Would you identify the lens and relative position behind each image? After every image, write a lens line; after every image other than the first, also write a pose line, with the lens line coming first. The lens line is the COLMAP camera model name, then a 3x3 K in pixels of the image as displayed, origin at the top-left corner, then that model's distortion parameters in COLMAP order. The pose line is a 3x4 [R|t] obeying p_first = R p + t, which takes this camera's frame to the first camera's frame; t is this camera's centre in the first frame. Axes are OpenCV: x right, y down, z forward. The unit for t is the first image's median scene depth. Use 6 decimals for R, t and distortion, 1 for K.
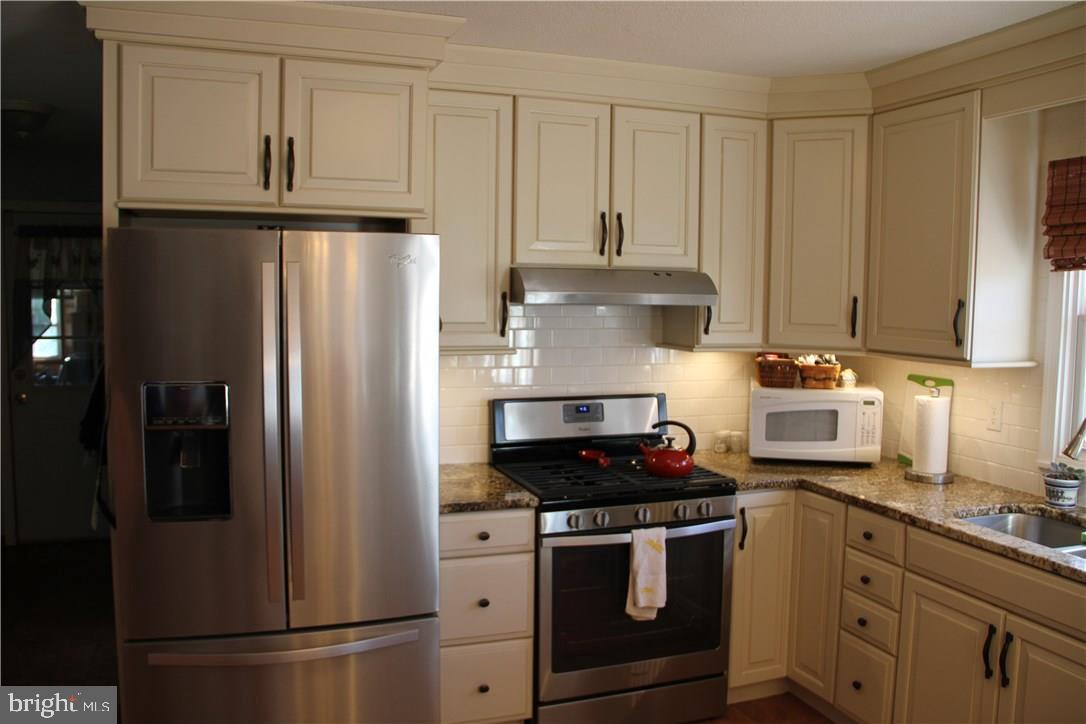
lens RADIAL K [[903.5, 0, 540.5], [0, 903.5, 374.8], [0, 0, 1]] dist [-0.179330, 0.140502]
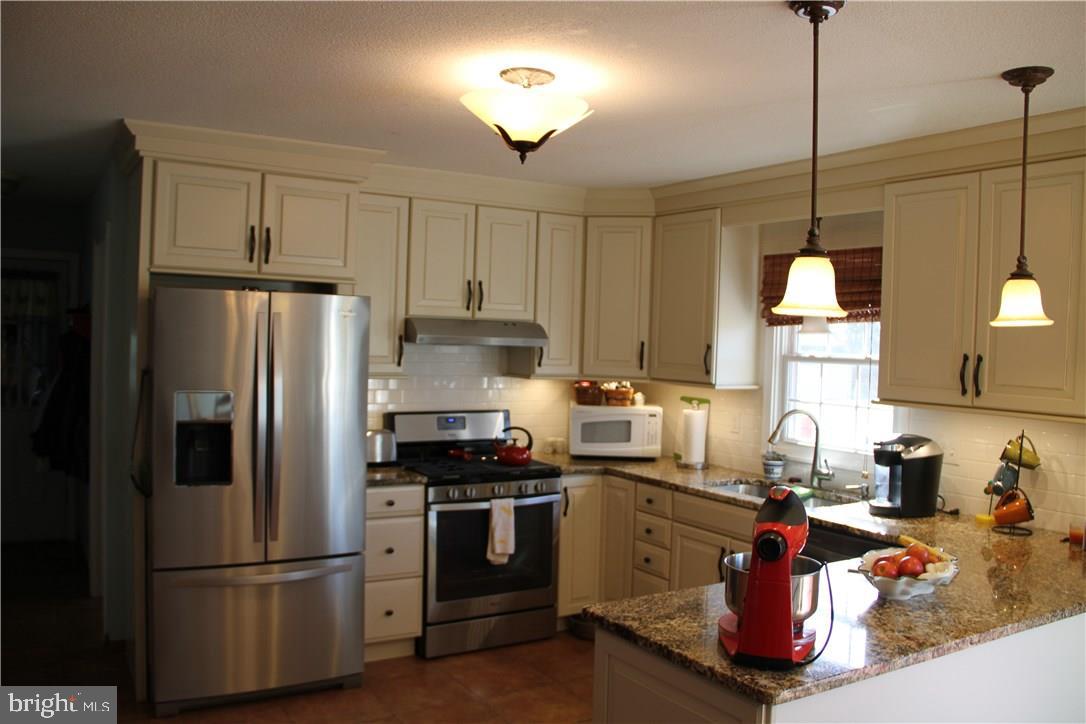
lens RADIAL K [[903.5, 0, 540.5], [0, 903.5, 374.8], [0, 0, 1]] dist [-0.179330, 0.140502]
pose [[0.979849, 0.009787, 0.199498, -0.106584], [-0.000583, 0.998935, -0.046145, 0.036124], [-0.199737, 0.045099, 0.978811, -0.429787]]
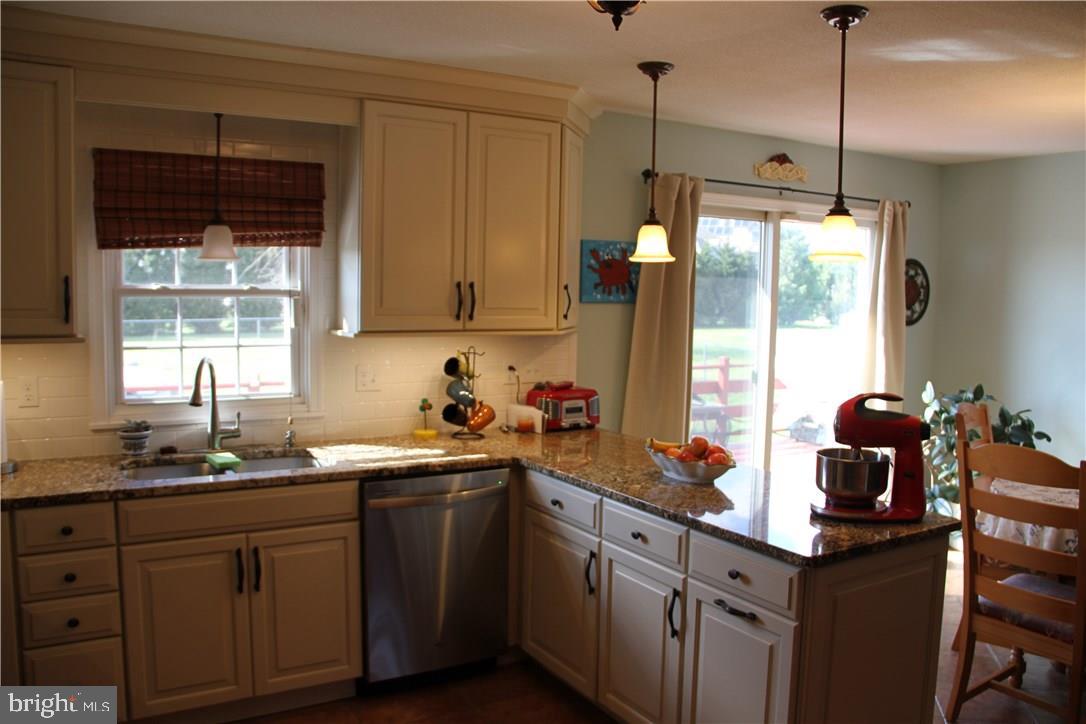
lens RADIAL K [[903.5, 0, 540.5], [0, 903.5, 374.8], [0, 0, 1]] dist [-0.179330, 0.140502]
pose [[-0.199275, -0.111370, 0.973595, -0.554783], [0.068953, 0.989465, 0.127299, -0.057972], [-0.977515, 0.092499, -0.189496, 0.612414]]
